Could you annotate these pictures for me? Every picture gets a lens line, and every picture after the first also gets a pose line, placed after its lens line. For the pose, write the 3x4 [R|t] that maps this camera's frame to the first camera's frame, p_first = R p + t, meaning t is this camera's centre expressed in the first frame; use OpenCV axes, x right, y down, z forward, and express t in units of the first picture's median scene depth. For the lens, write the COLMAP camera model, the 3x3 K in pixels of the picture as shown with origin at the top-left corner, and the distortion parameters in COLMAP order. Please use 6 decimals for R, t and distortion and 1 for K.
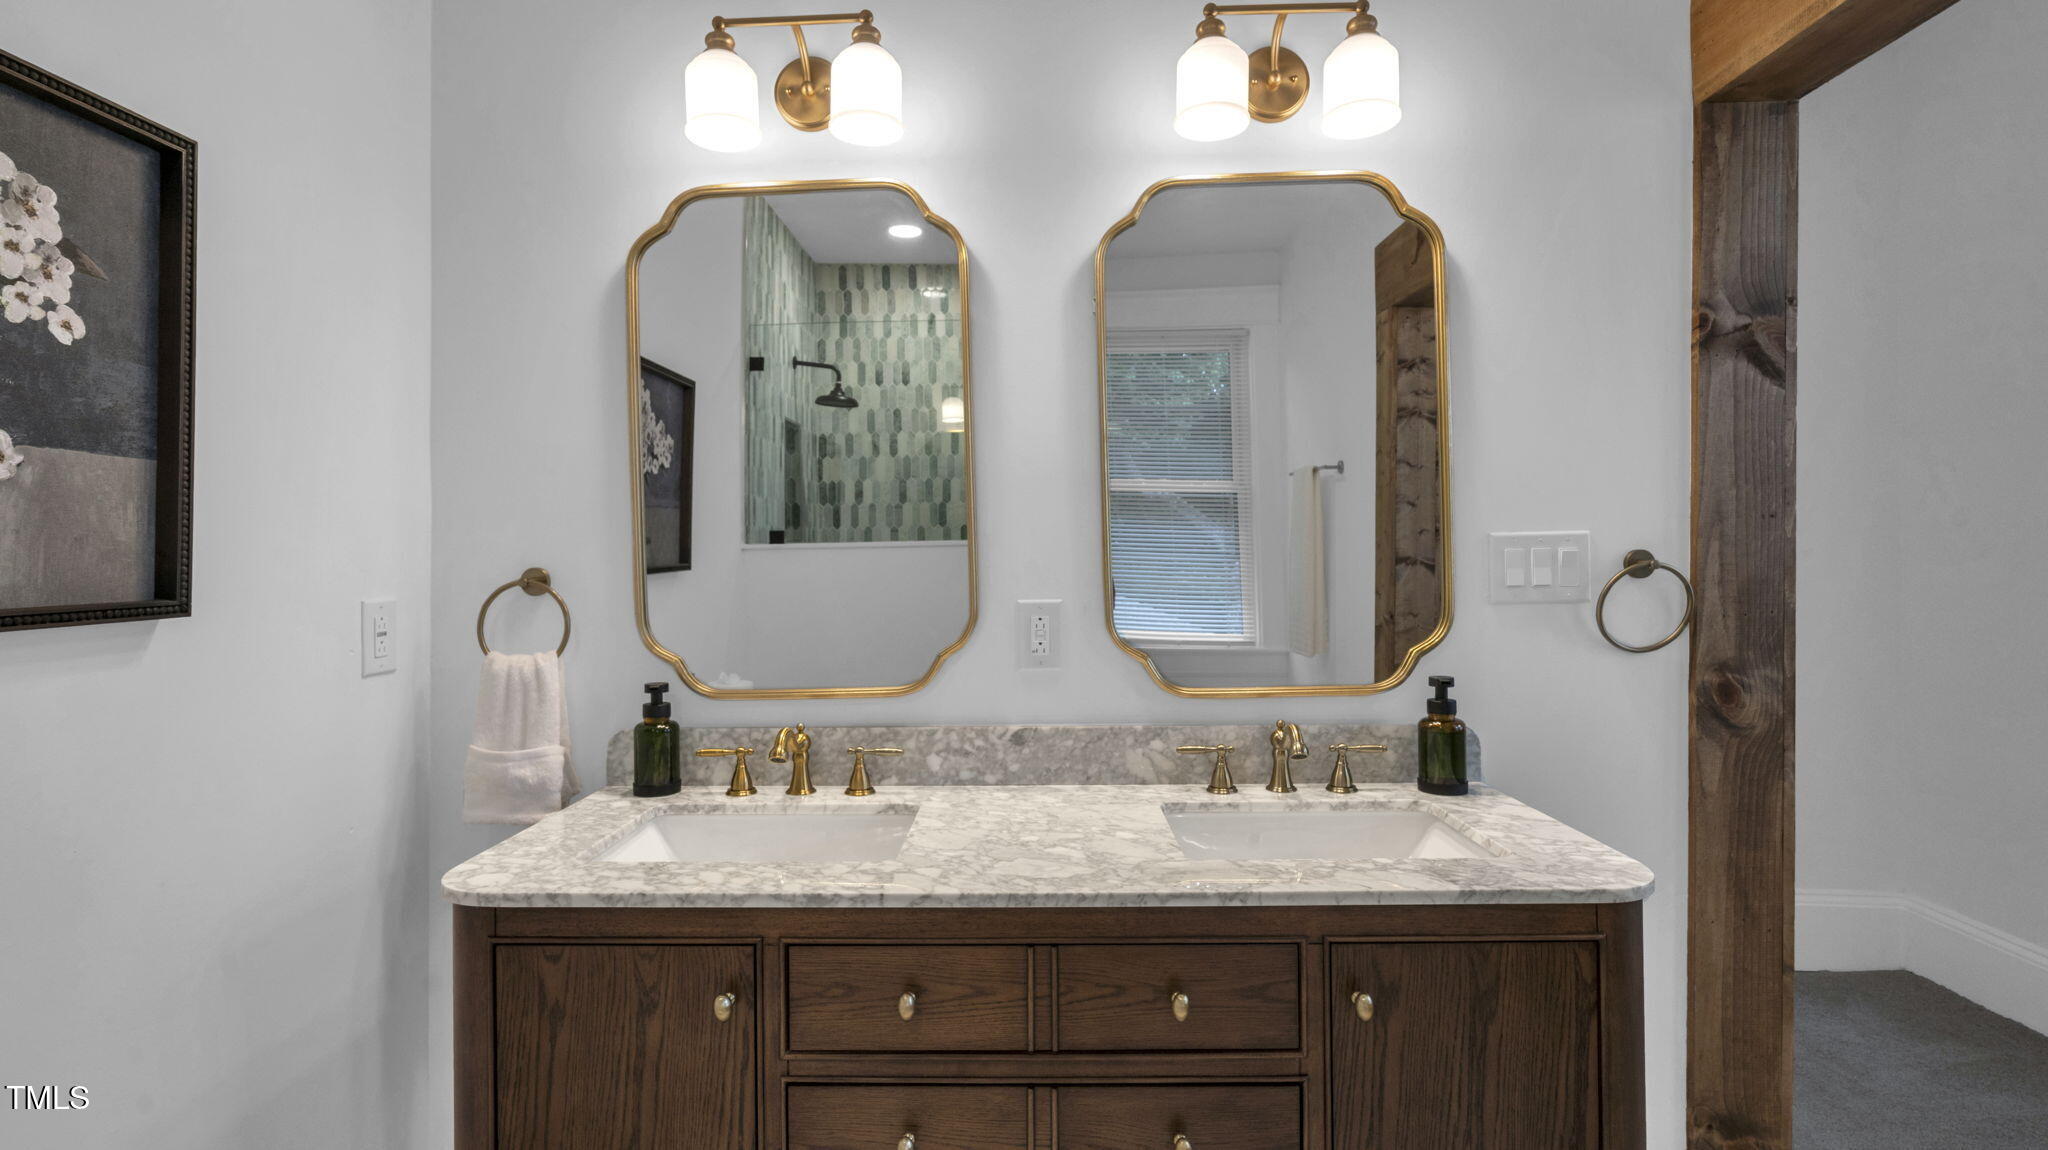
lens RADIAL K [[954.3, 0, 1013.8], [0, 954.3, 560.5], [0, 0, 1]] dist [-0.011123, 0.001024]
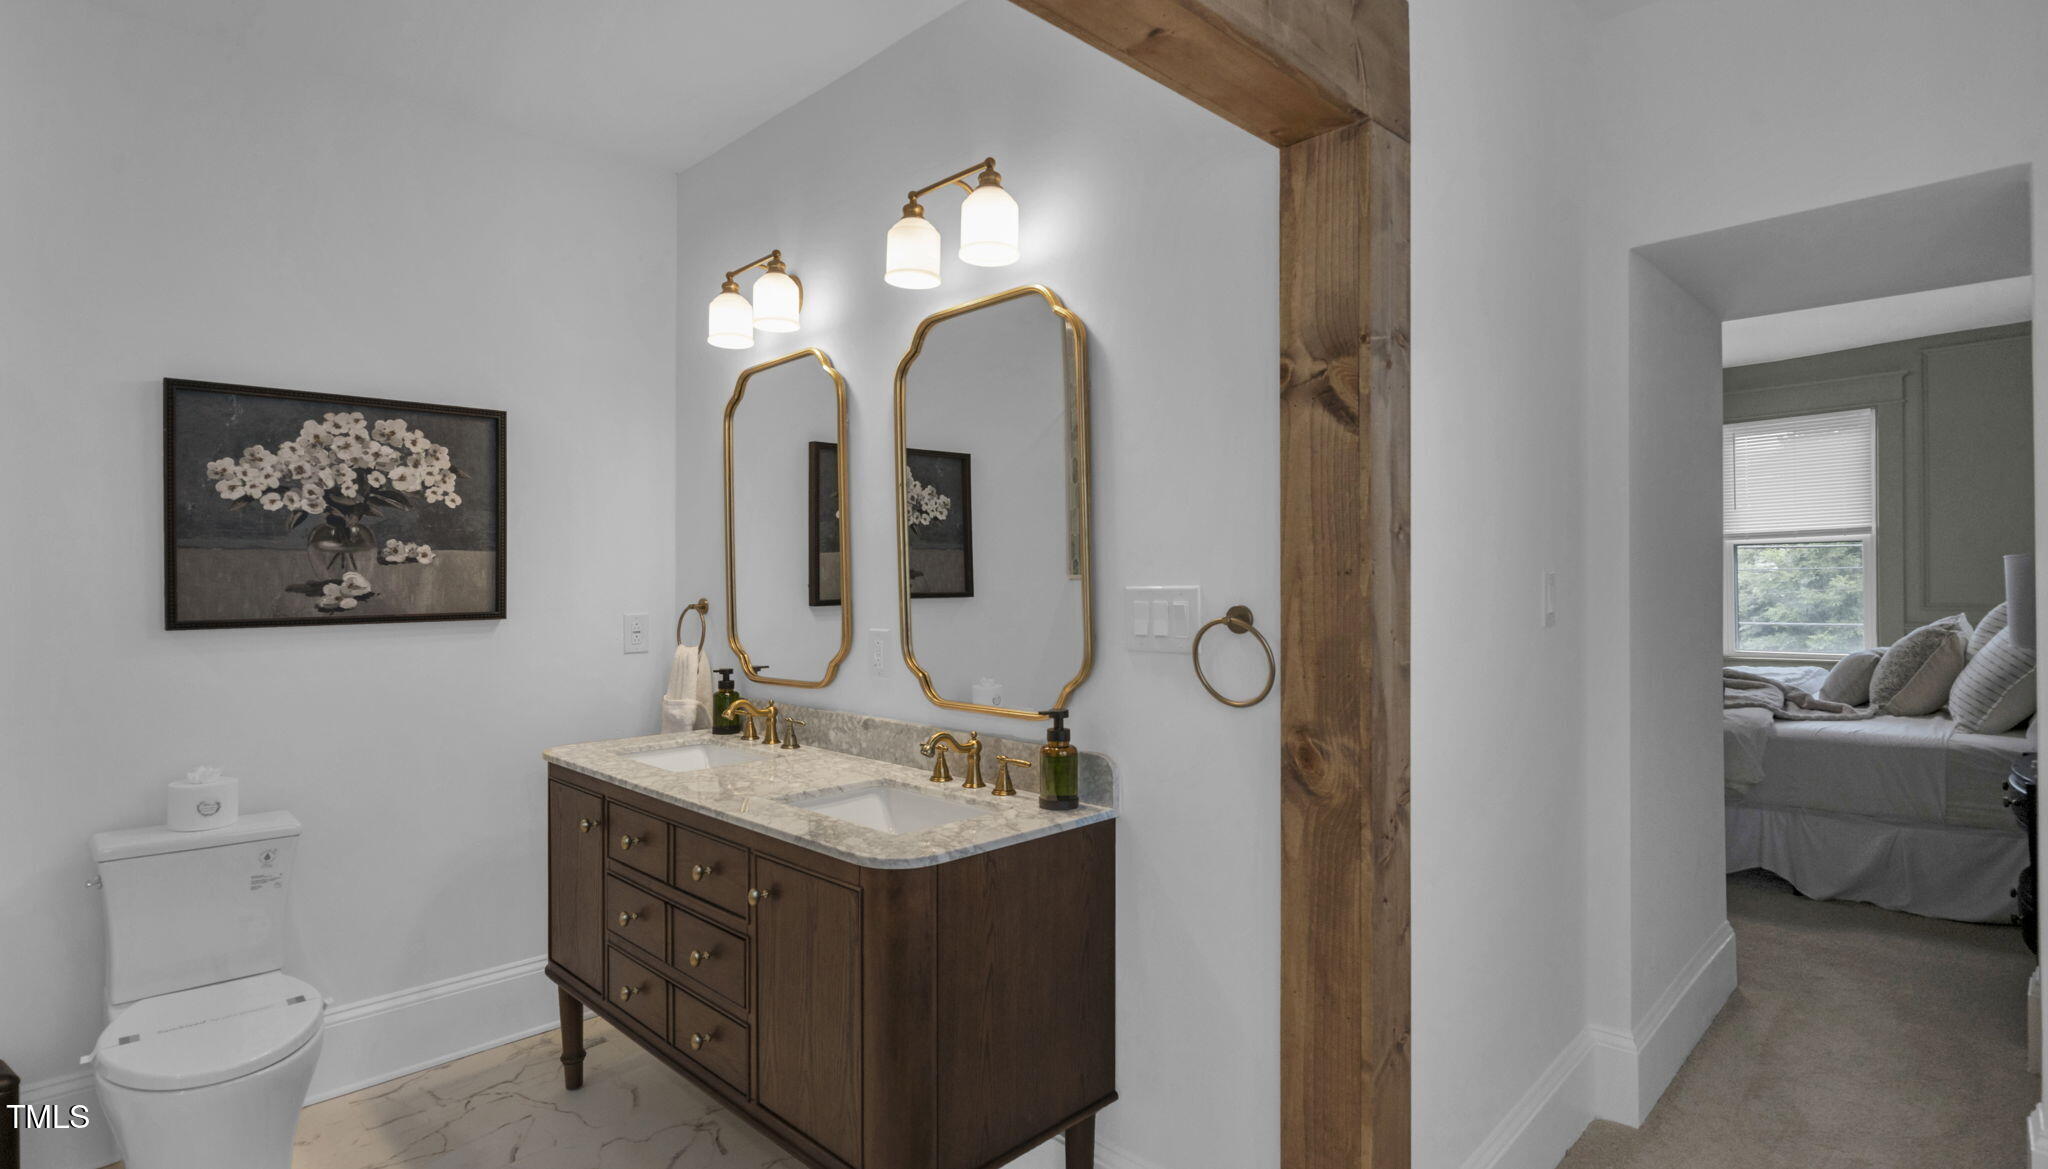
lens RADIAL K [[1016.1, 0, 1013.7], [0, 1016.1, 583.4], [0, 0, 1]] dist [-0.019036, 0.000356]
pose [[0.724884, 0.013377, -0.688741, 1.240957], [-0.005881, 0.999895, 0.013230, -0.047847], [0.688846, -0.005539, 0.724887, 0.055004]]
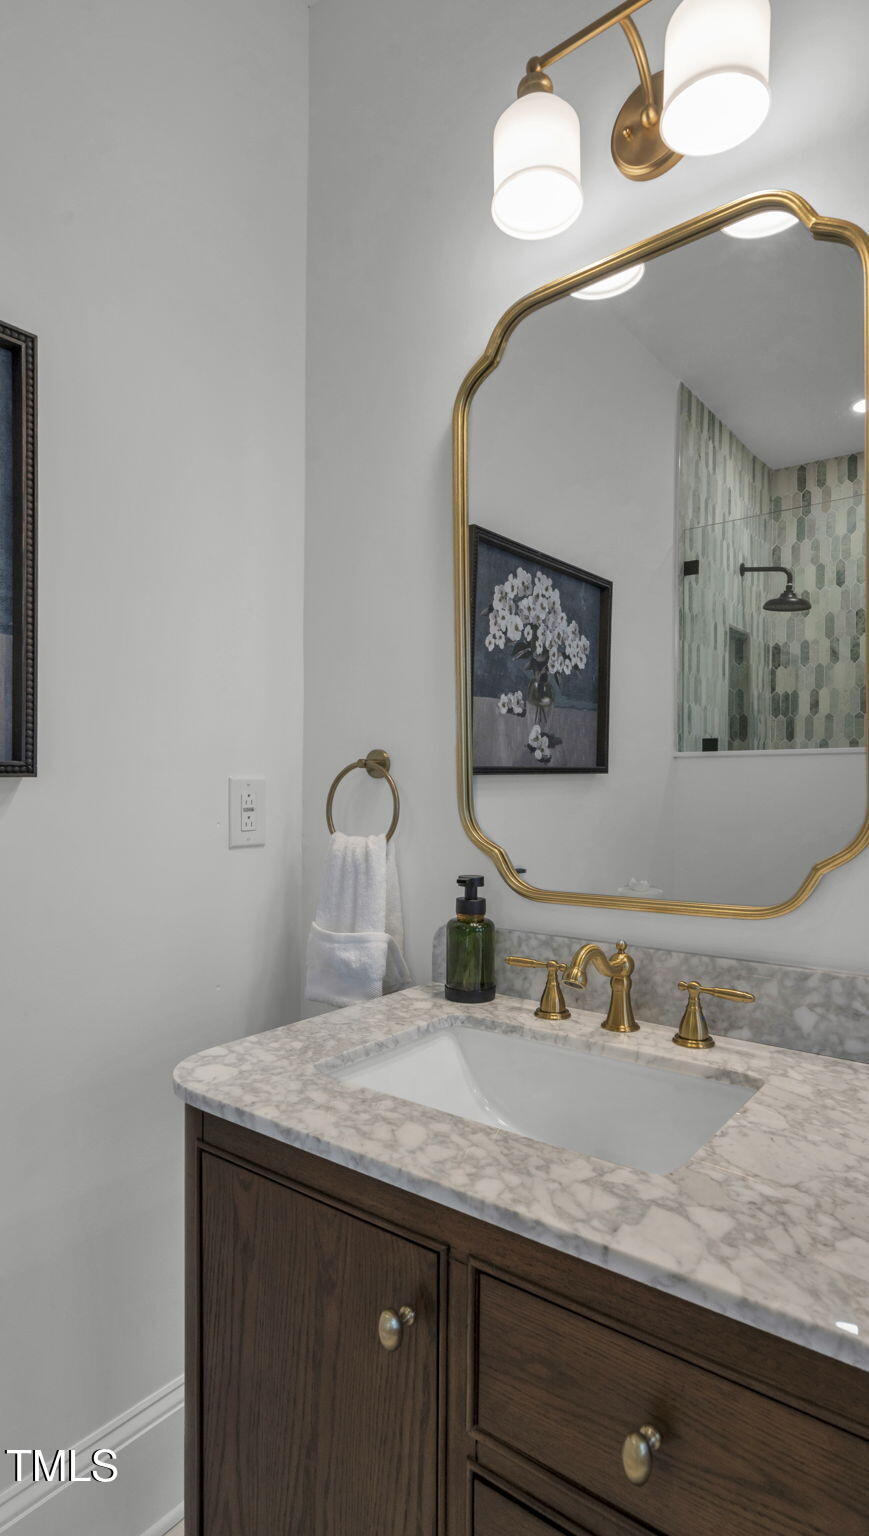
lens RADIAL K [[819.5, 0, 438.8], [0, 819.5, 805.4], [0, 0, 1]] dist [-0.013796, 0.009827]
pose [[0.808982, 0.027531, -0.587189, 0.048238], [-0.014065, 0.999523, 0.027486, 0.043776], [0.587665, -0.013977, 0.808983, 0.371412]]
